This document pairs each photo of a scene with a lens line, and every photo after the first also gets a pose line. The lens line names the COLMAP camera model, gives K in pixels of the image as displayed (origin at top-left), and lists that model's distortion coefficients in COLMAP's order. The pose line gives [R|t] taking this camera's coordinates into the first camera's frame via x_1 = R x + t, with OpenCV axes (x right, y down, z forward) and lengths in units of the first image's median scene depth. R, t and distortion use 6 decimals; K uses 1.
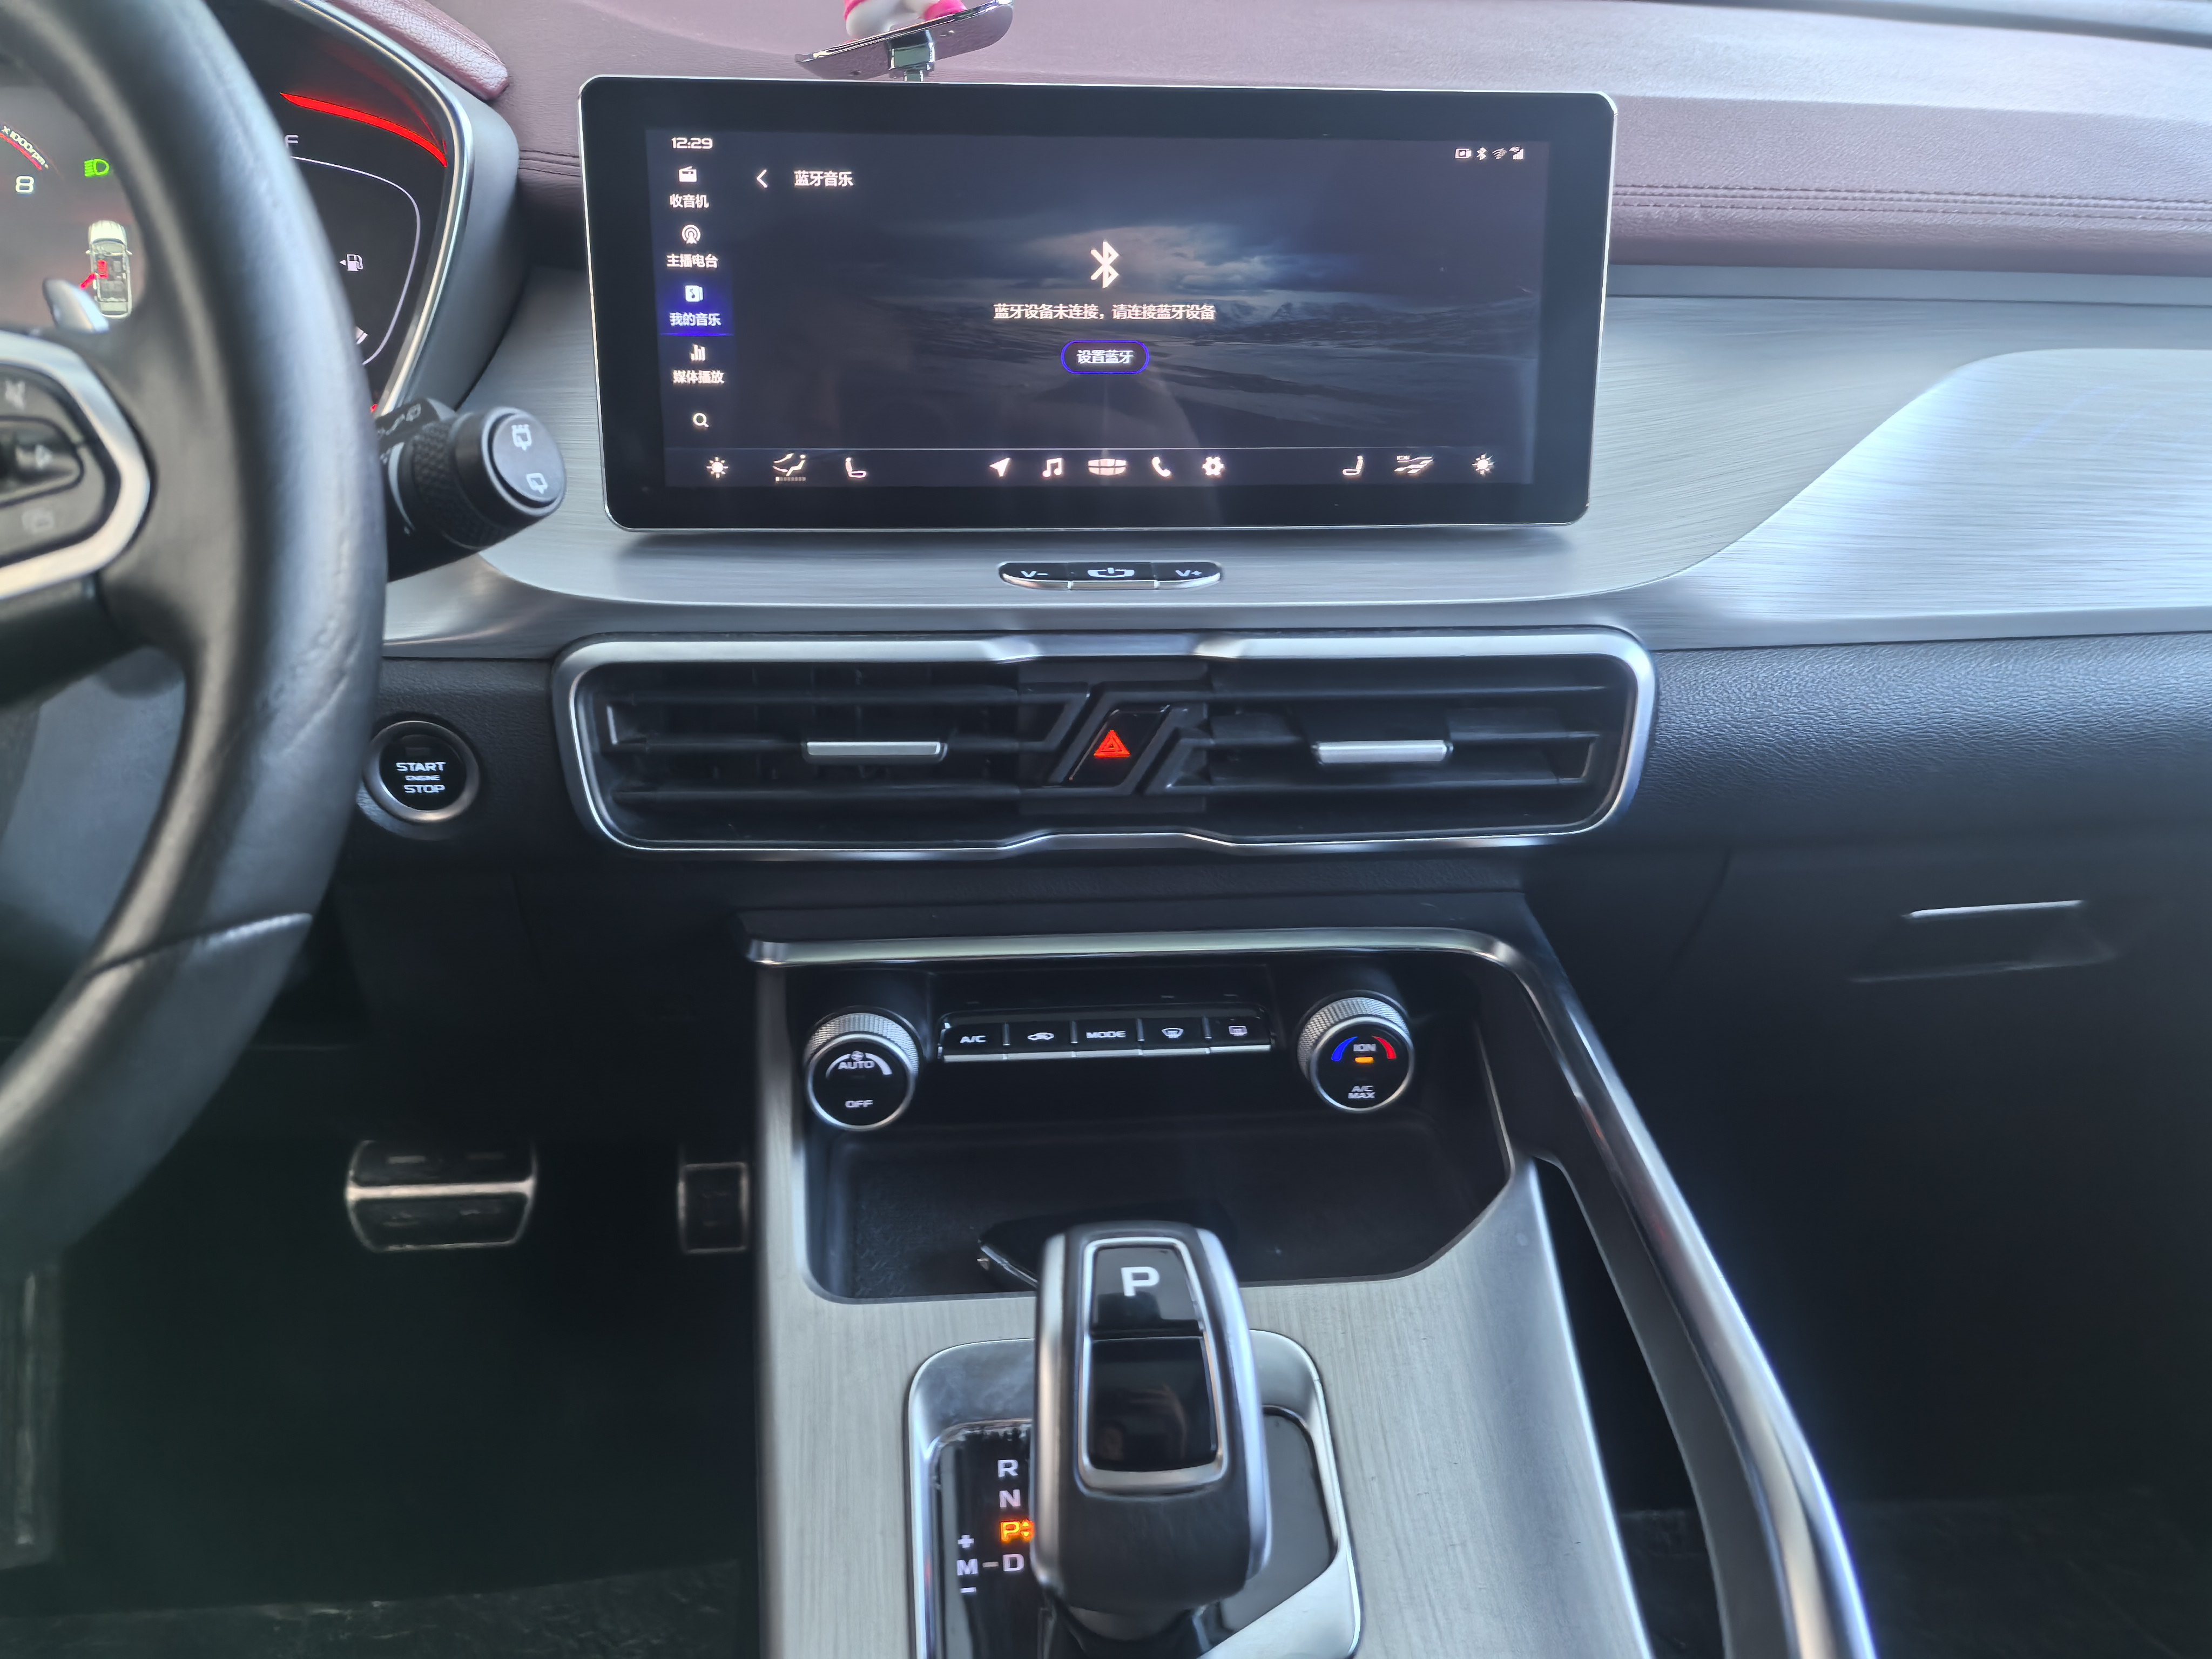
lens RADIAL K [[1764.2, 0, 1049.8], [0, 1764.2, 802.7], [0, 0, 1]] dist [0.076799, -0.120017]
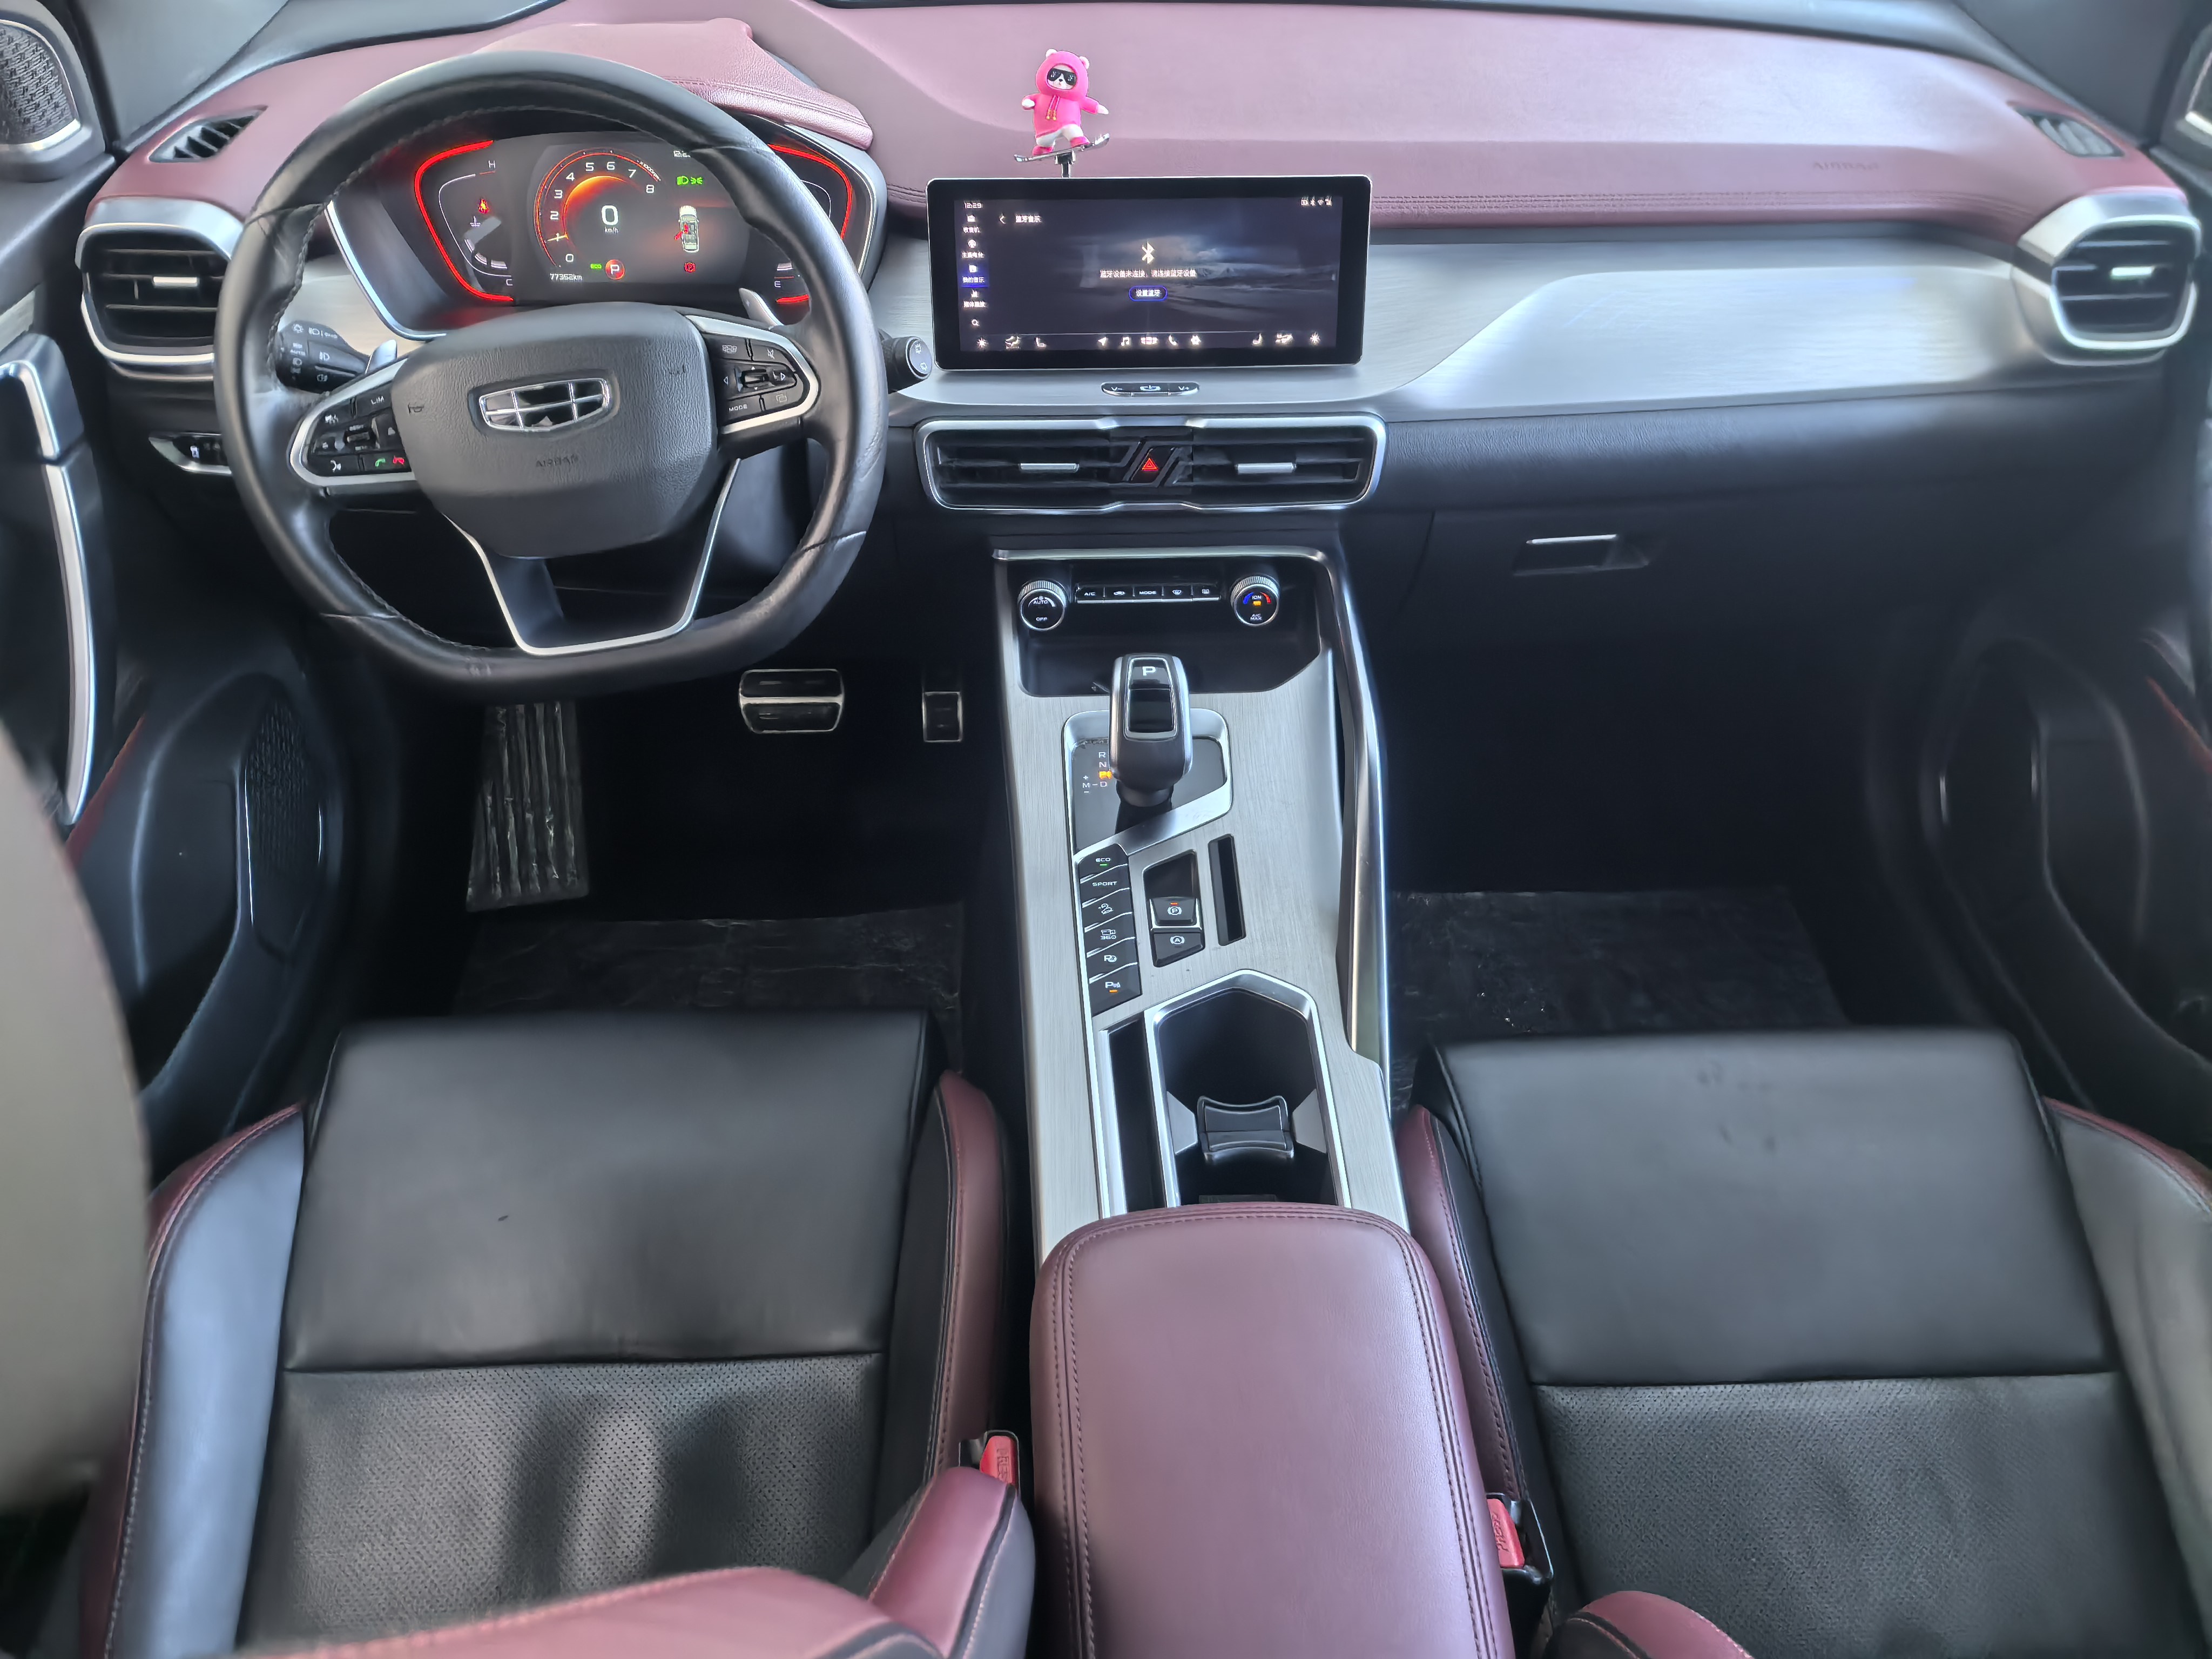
lens RADIAL K [[1781.1, 0, 1106.0], [0, 1781.1, 829.5], [0, 0, 1]] dist [0.062590, -0.077211]
pose [[0.999122, 0.015073, -0.039084, 0.076705], [-0.006605, 0.978035, 0.208335, -0.052604], [0.041366, -0.207894, 0.977276, -1.405549]]
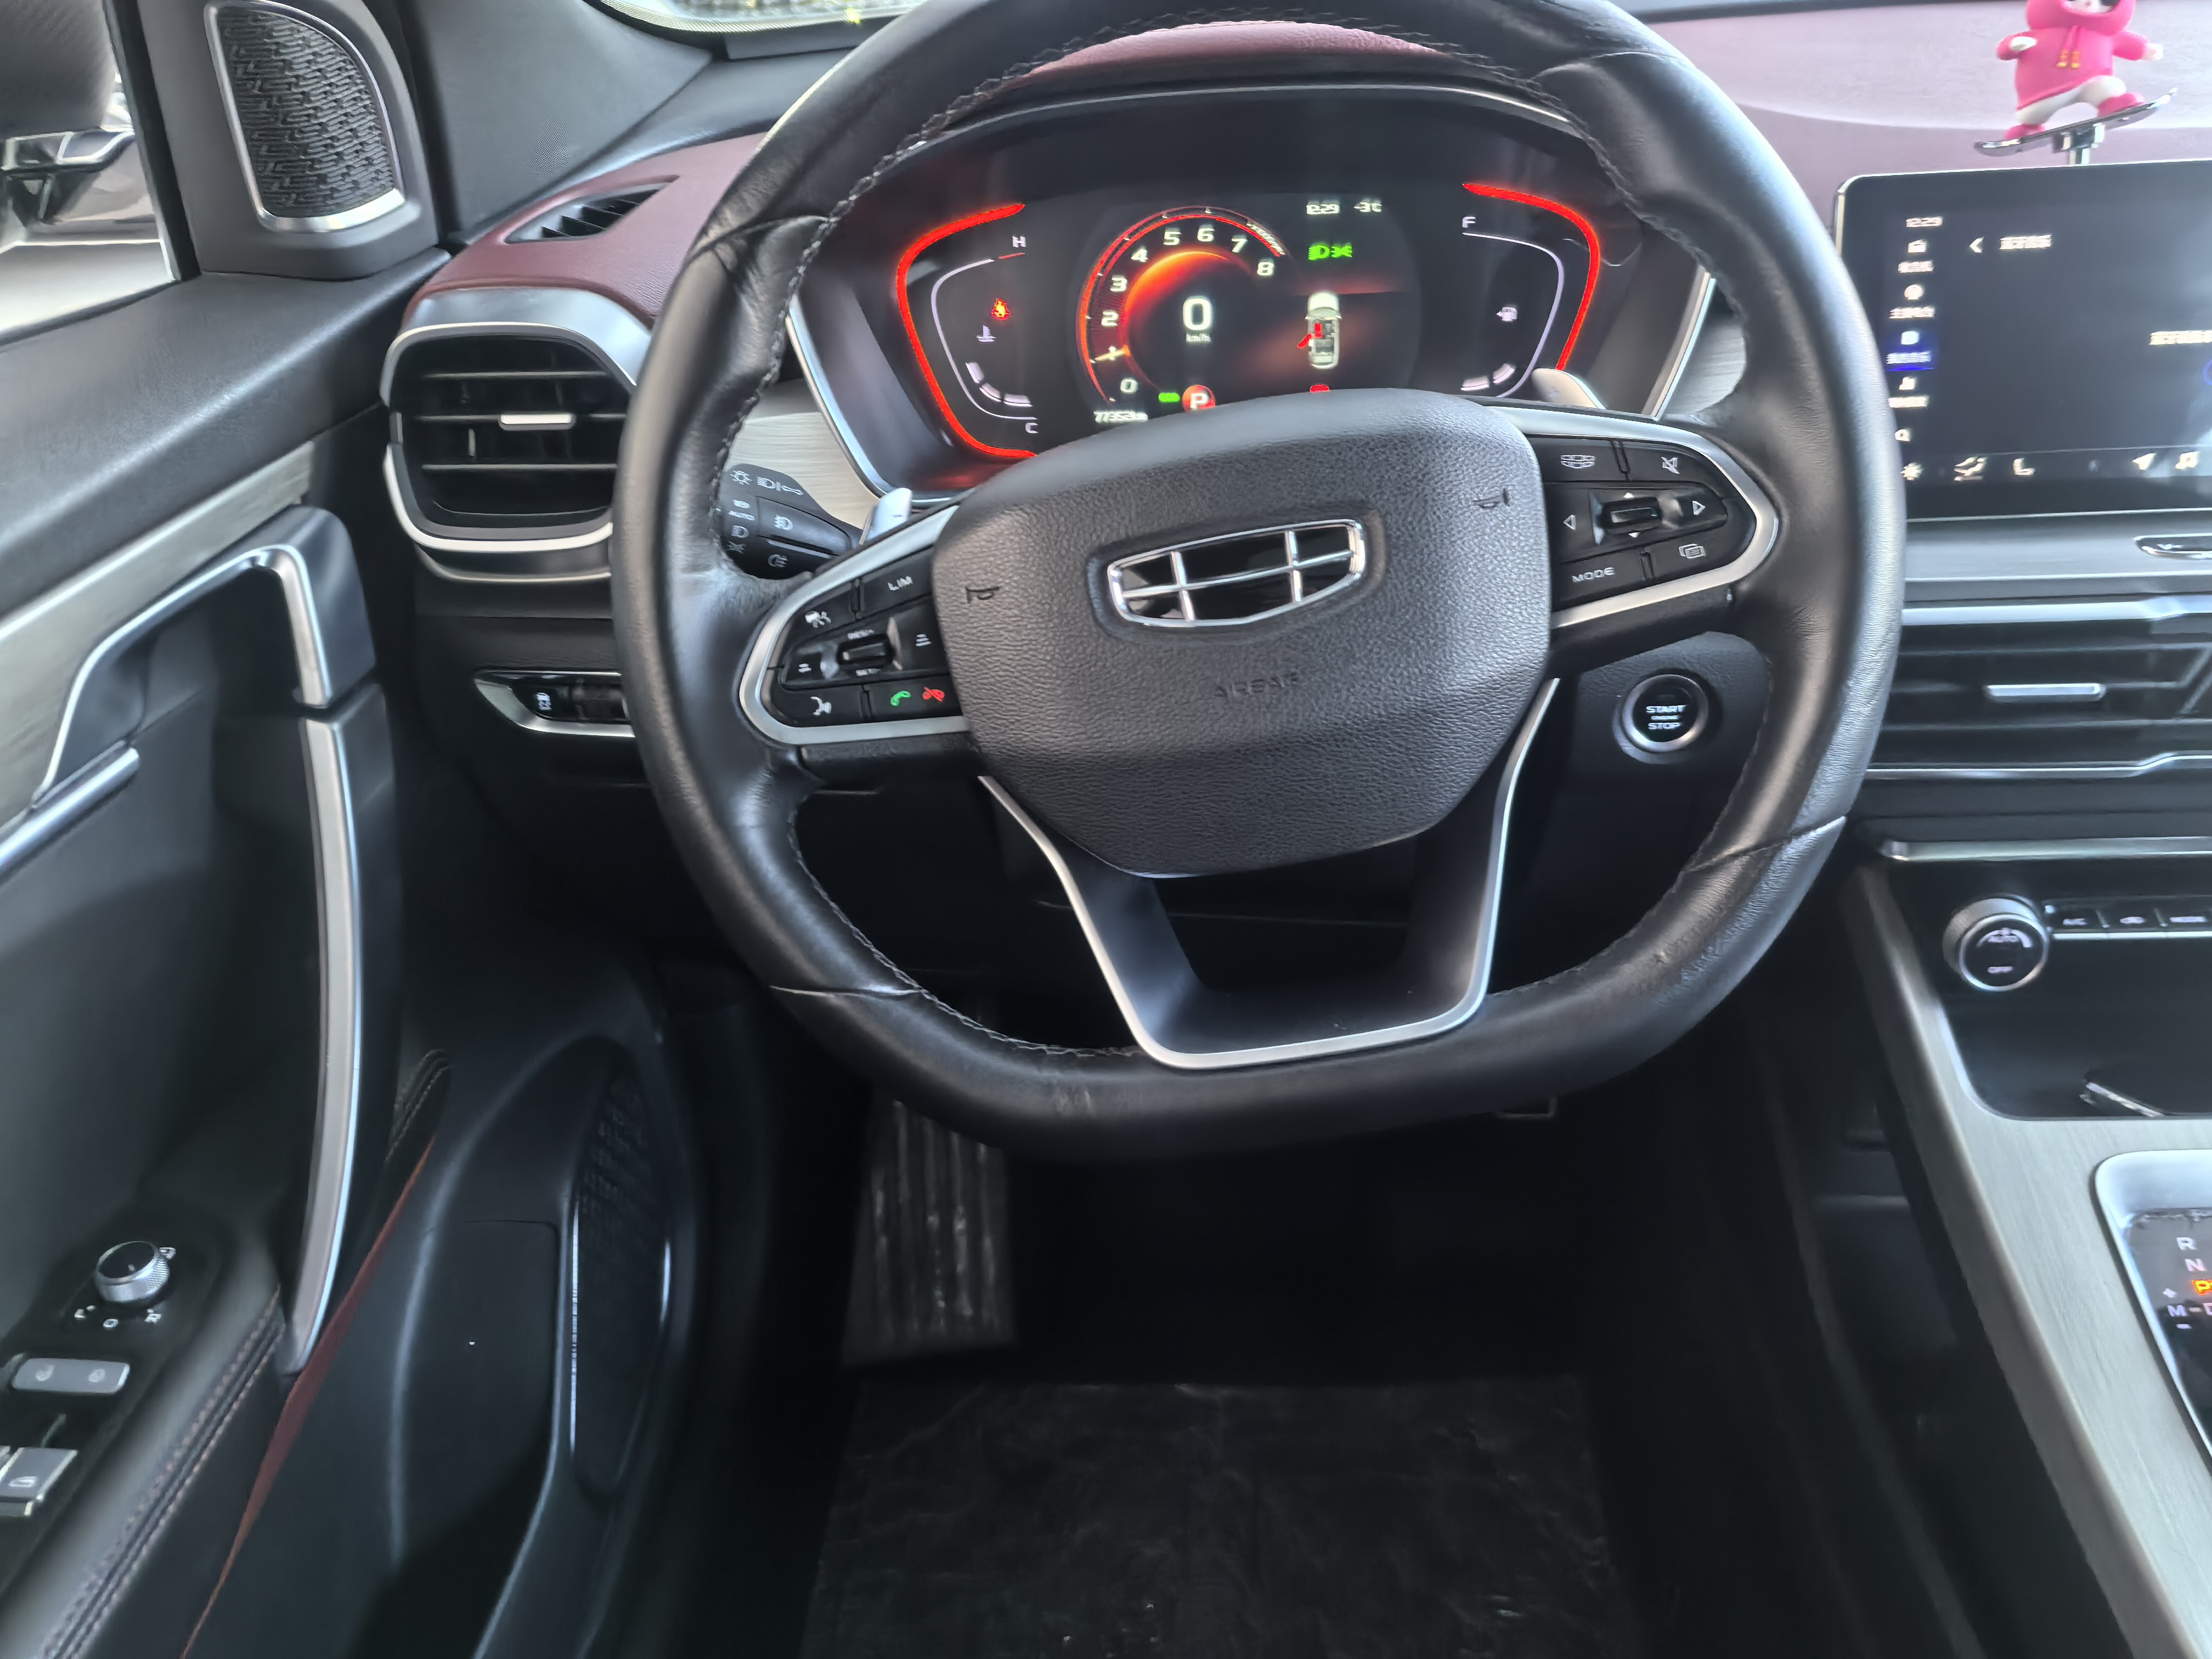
lens RADIAL K [[1772.7, 0, 1064.4], [0, 1772.7, 826.1], [0, 0, 1]] dist [0.072011, -0.120795]
pose [[0.983327, -0.000740, -0.181844, -0.541164], [0.010839, 0.998452, 0.054549, -0.010539], [0.181522, -0.055610, 0.981813, -0.384678]]
